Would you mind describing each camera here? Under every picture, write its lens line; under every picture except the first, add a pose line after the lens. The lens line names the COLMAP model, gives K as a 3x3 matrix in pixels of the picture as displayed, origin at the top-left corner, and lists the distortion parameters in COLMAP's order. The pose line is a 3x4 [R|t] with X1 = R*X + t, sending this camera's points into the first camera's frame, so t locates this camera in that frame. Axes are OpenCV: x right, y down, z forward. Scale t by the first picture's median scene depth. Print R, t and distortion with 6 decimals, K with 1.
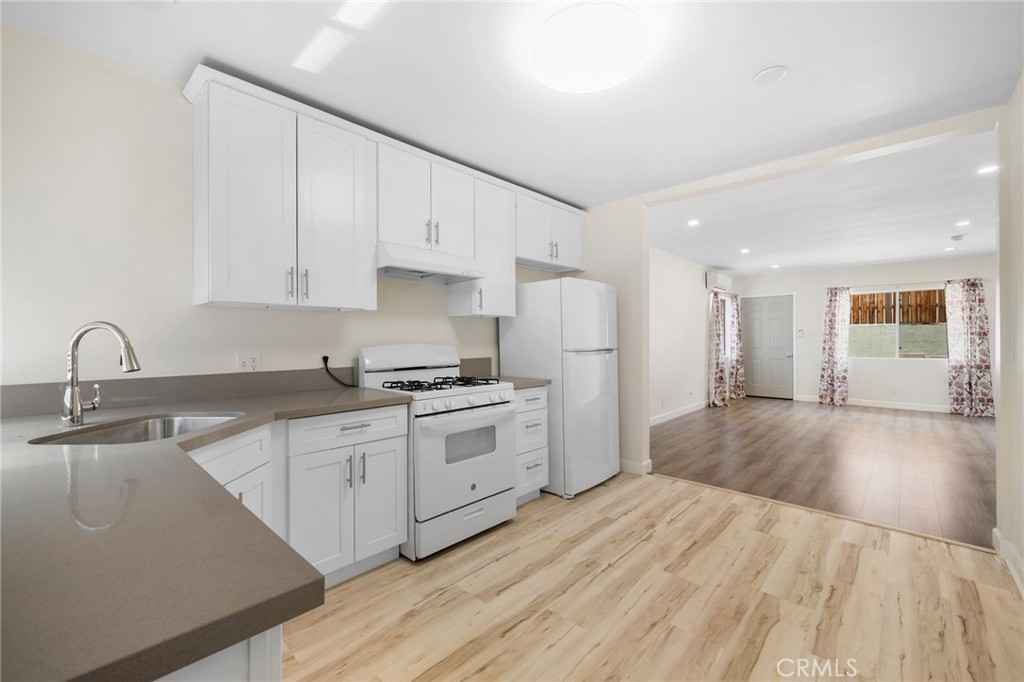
lens RADIAL K [[429.0, 0, 515.5], [0, 429.0, 335.9], [0, 0, 1]] dist [-0.000913, 0.002519]
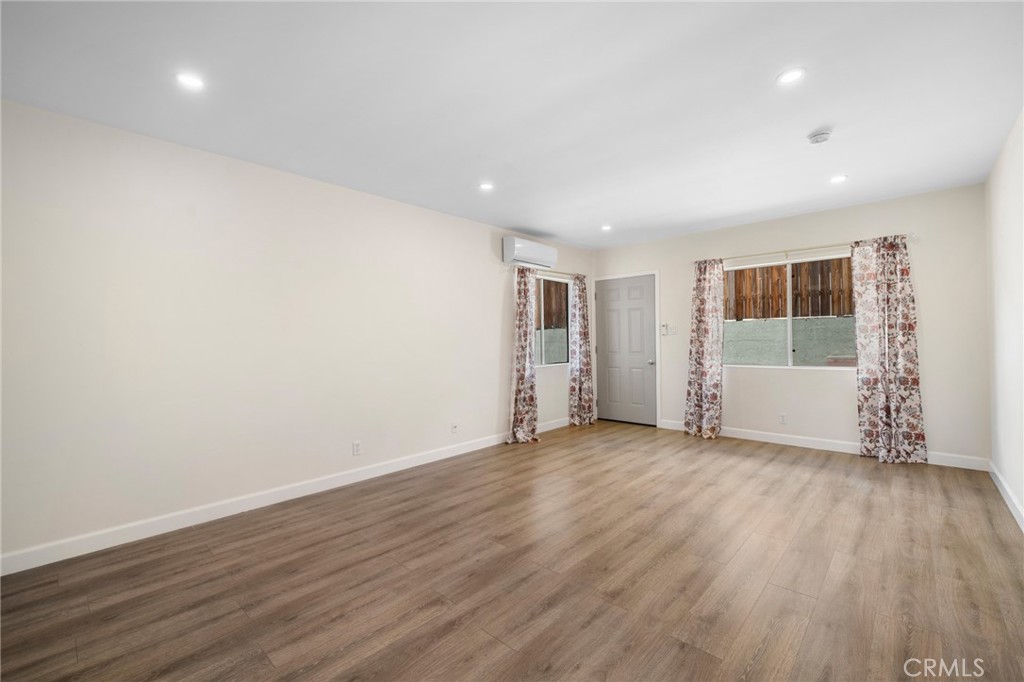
lens RADIAL K [[429.0, 0, 512.8], [0, 429.0, 339.4], [0, 0, 1]] dist [-0.000913, 0.002519]
pose [[0.999943, -0.009538, -0.004849, 1.150174], [0.009549, 0.999952, 0.002186, 0.014278], [0.004828, -0.002232, 0.999986, 0.846334]]
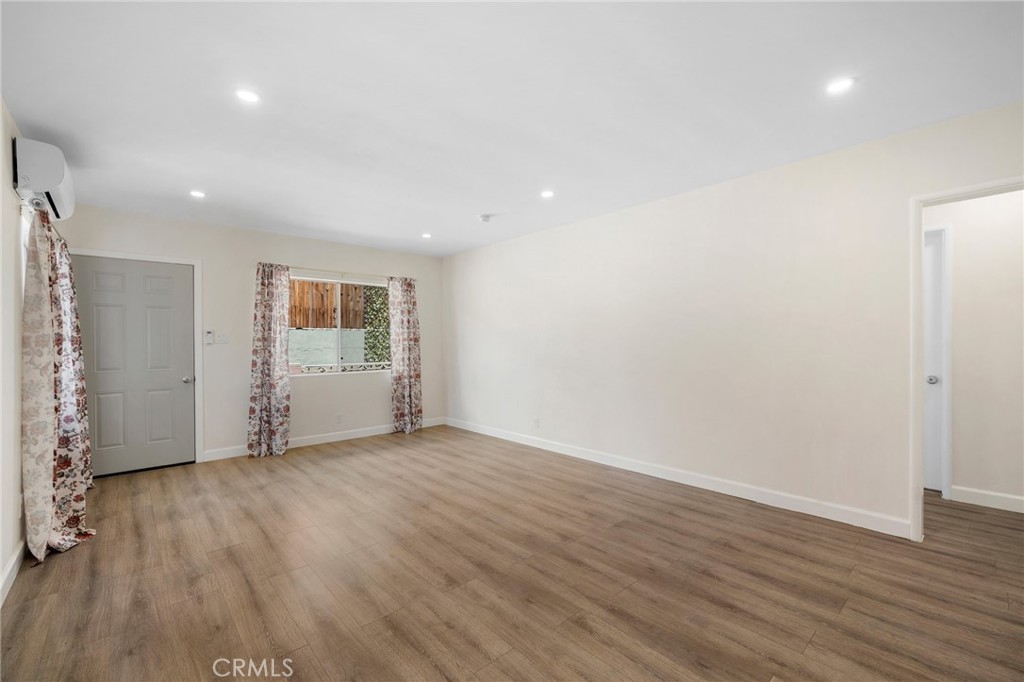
lens RADIAL K [[429.0, 0, 514.5], [0, 429.0, 347.7], [0, 0, 1]] dist [-0.000913, 0.002519]
pose [[0.096984, -0.009737, 0.995238, 0.420557], [0.002958, 0.999951, 0.009495, 0.007208], [-0.995282, 0.002023, 0.097008, 1.510966]]
